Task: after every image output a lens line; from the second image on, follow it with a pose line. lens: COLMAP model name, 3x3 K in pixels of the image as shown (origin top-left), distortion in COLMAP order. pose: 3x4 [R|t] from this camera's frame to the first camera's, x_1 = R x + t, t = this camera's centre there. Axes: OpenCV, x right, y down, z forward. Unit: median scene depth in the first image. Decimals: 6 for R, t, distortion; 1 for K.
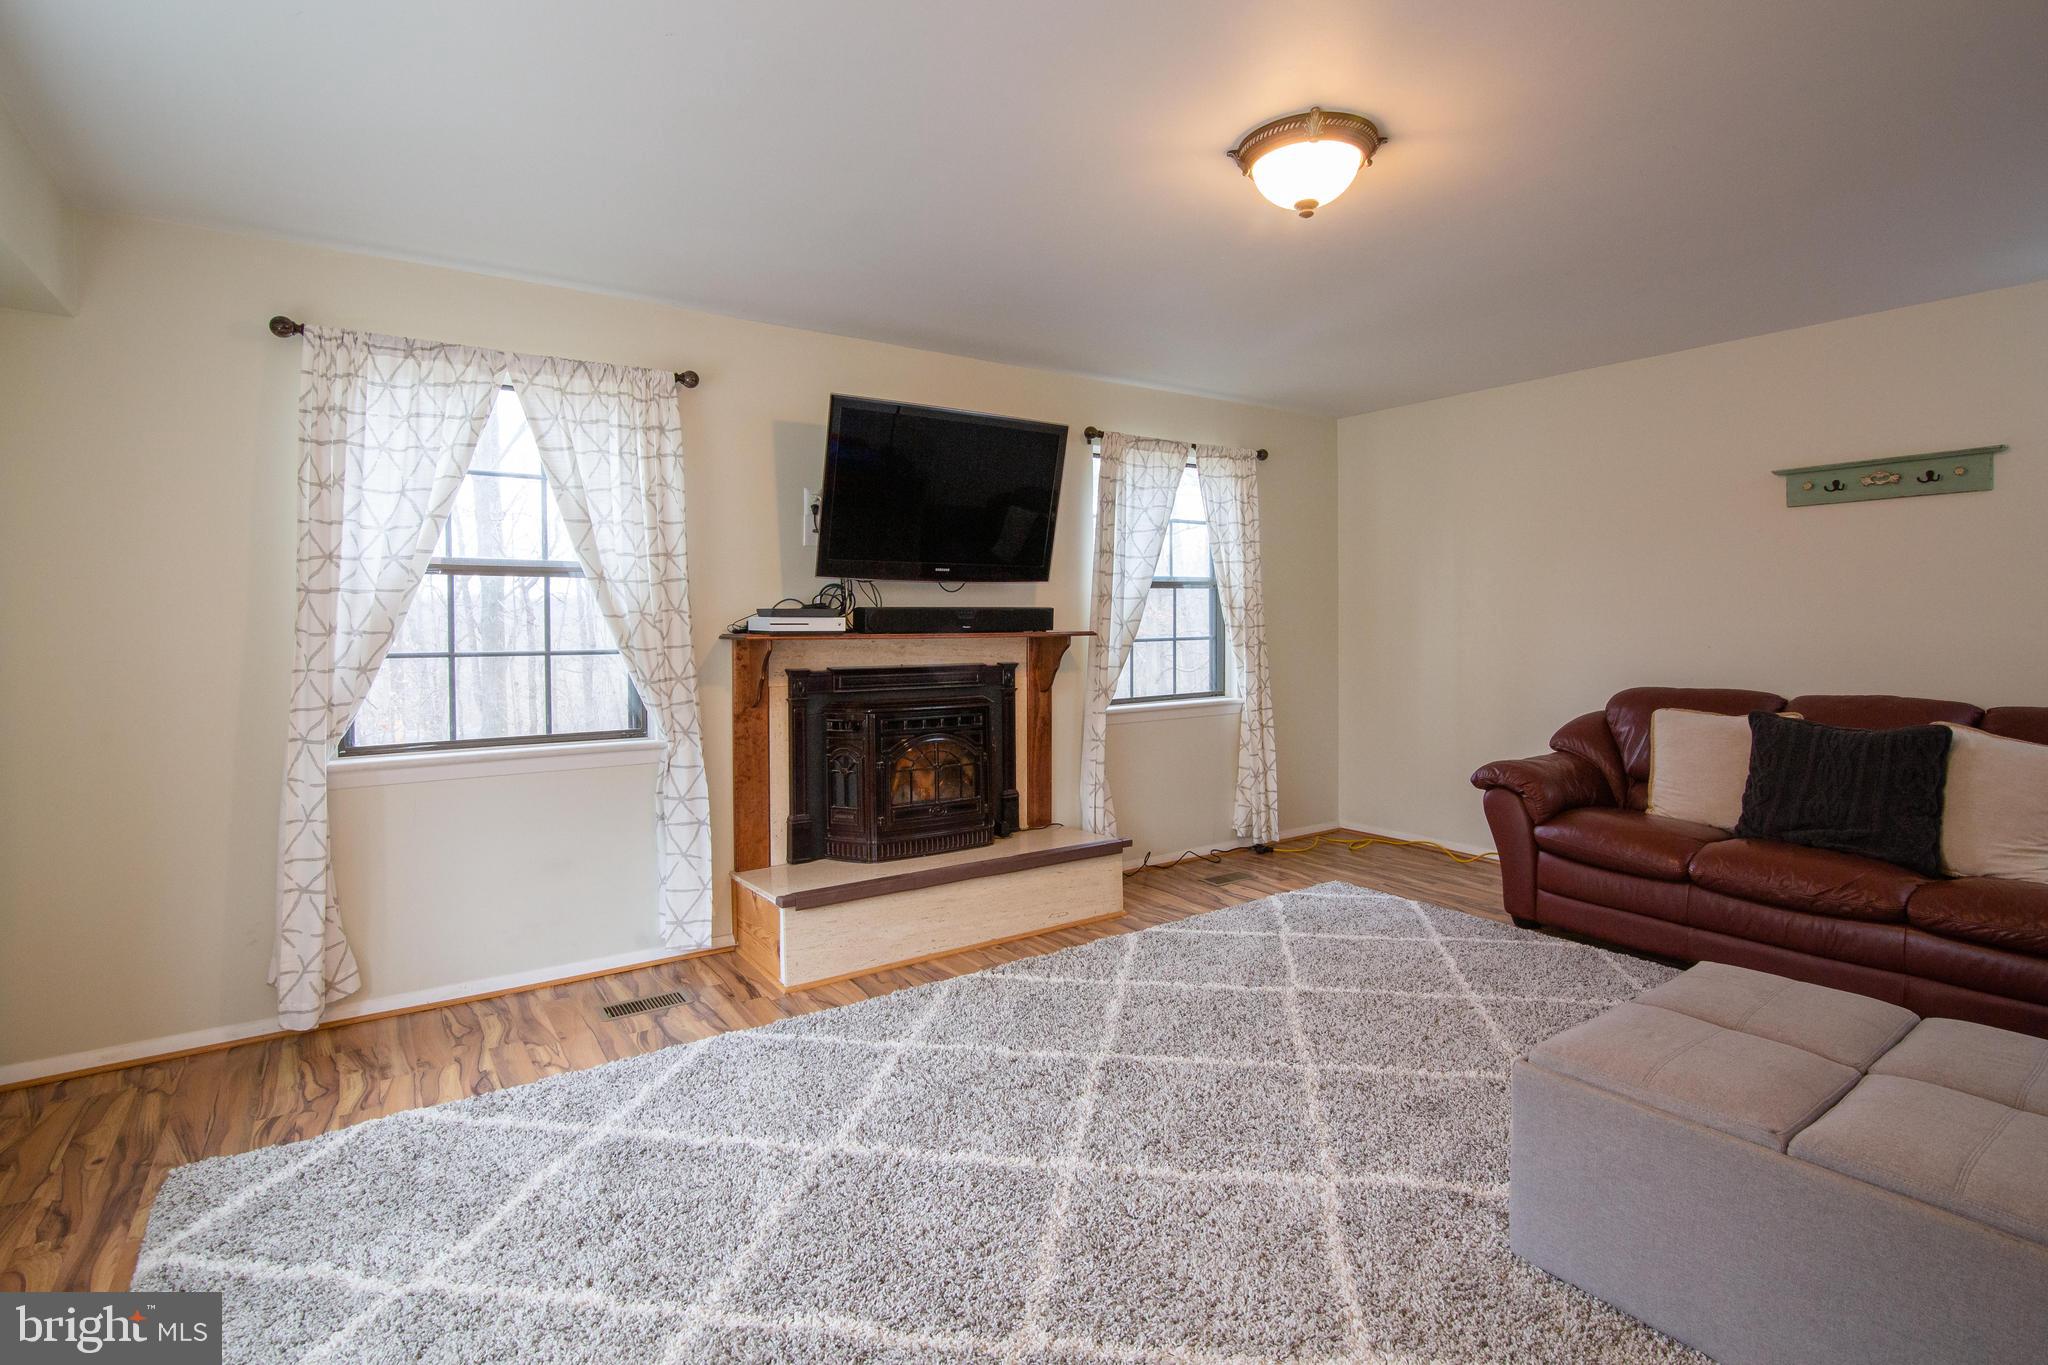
lens RADIAL K [[1003.3, 0, 1024.4], [0, 1003.3, 631.5], [0, 0, 1]] dist [-0.025764, -0.000196]
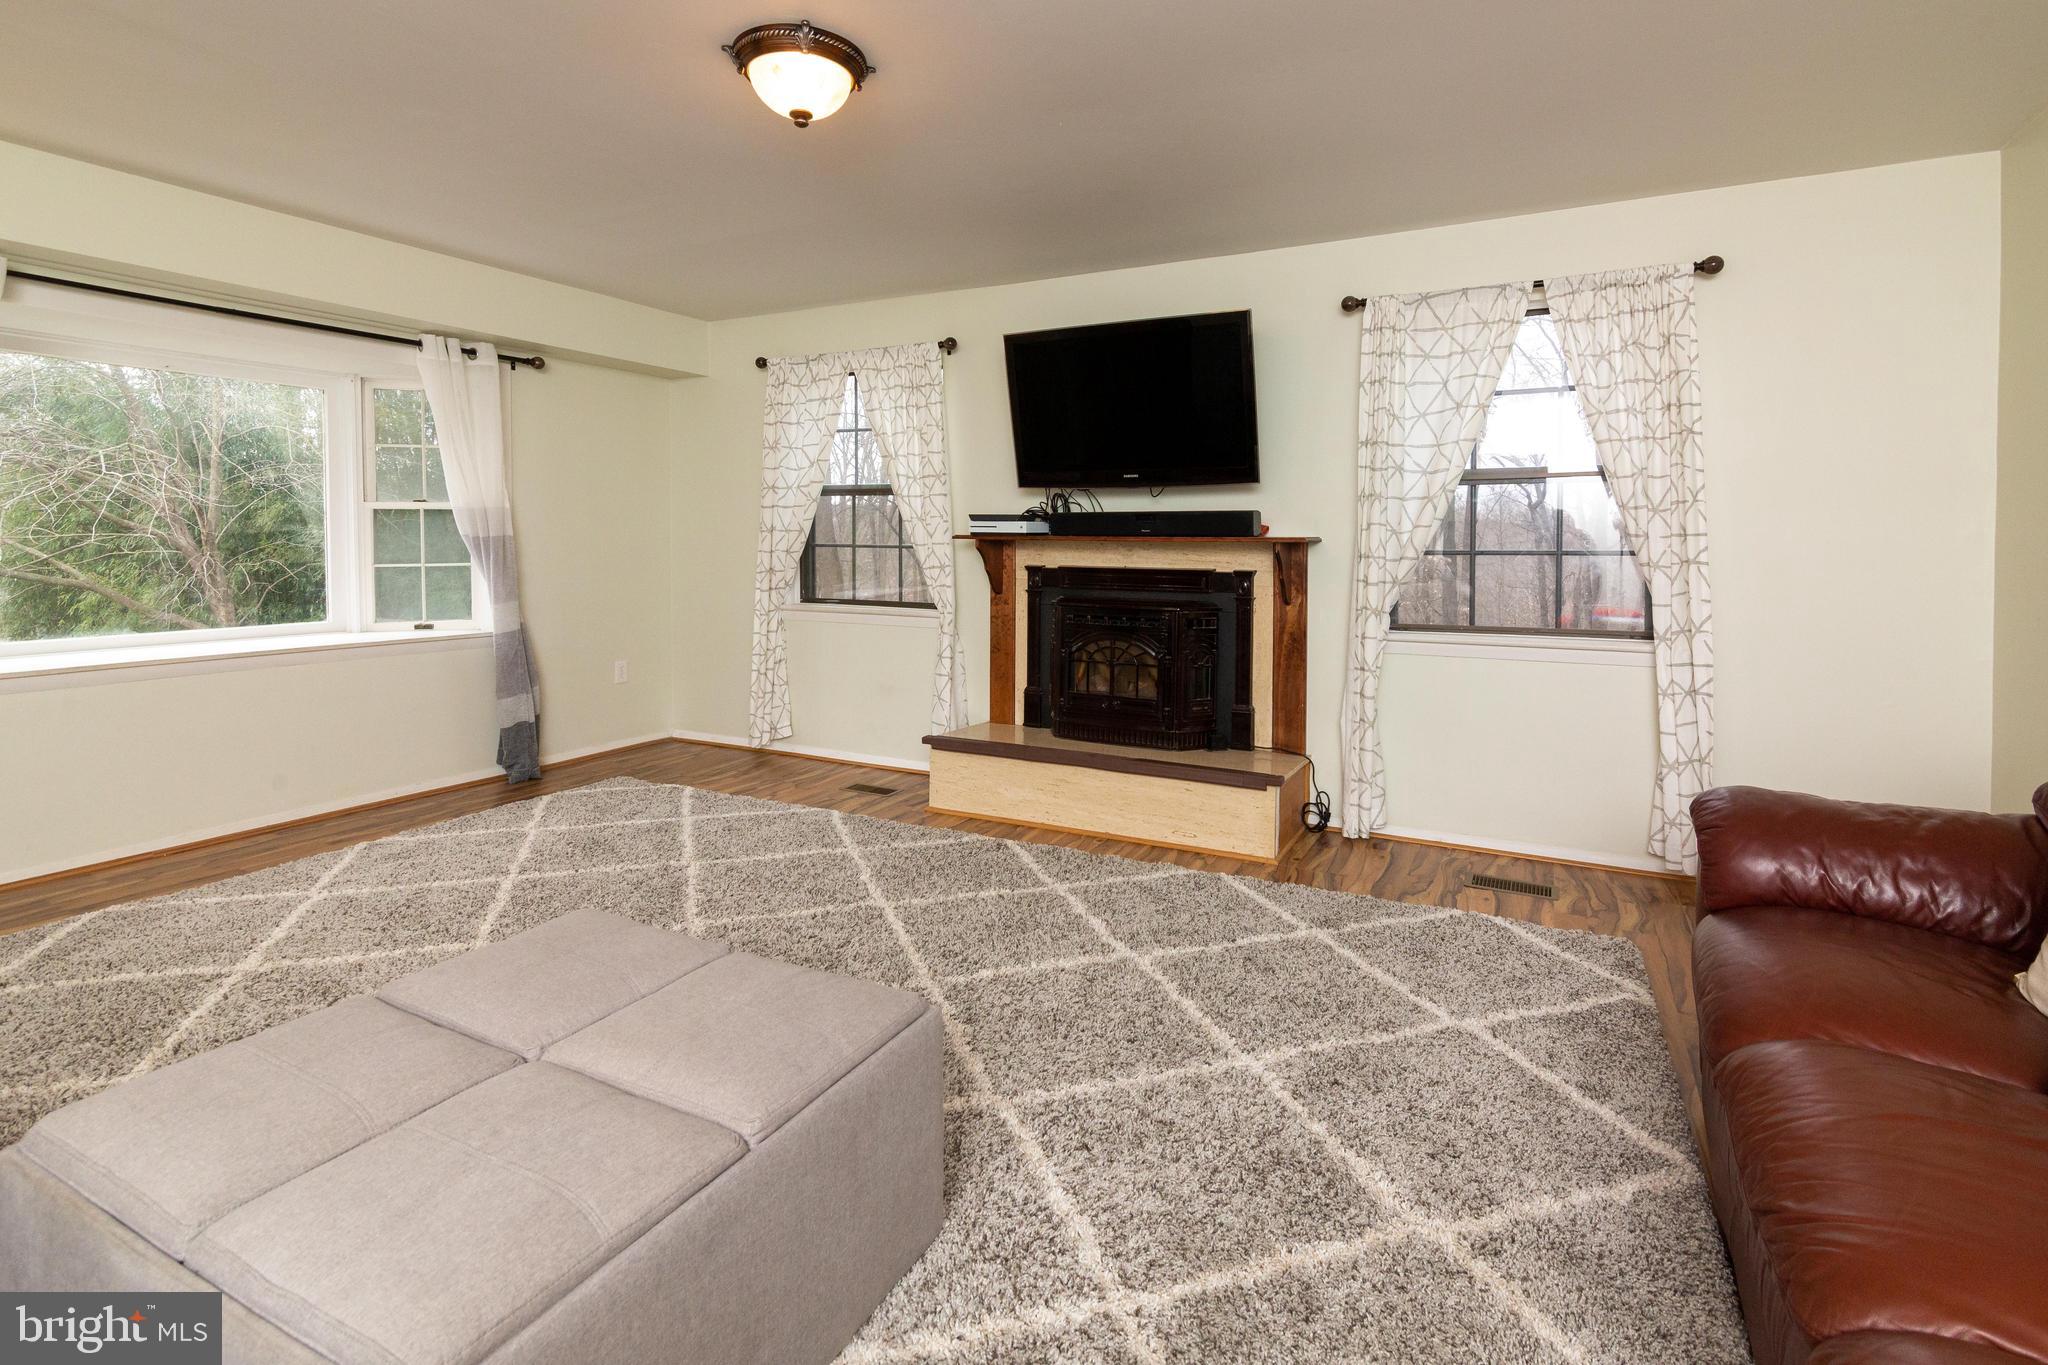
lens RADIAL K [[961.8, 0, 1030.4], [0, 961.8, 548.8], [0, 0, 1]] dist [-0.000450, -0.000036]
pose [[0.468584, 0.016694, -0.883261, 0.821501], [-0.019881, 0.999767, 0.008349, 0.008366], [0.883195, 0.013648, 0.468807, 0.468922]]
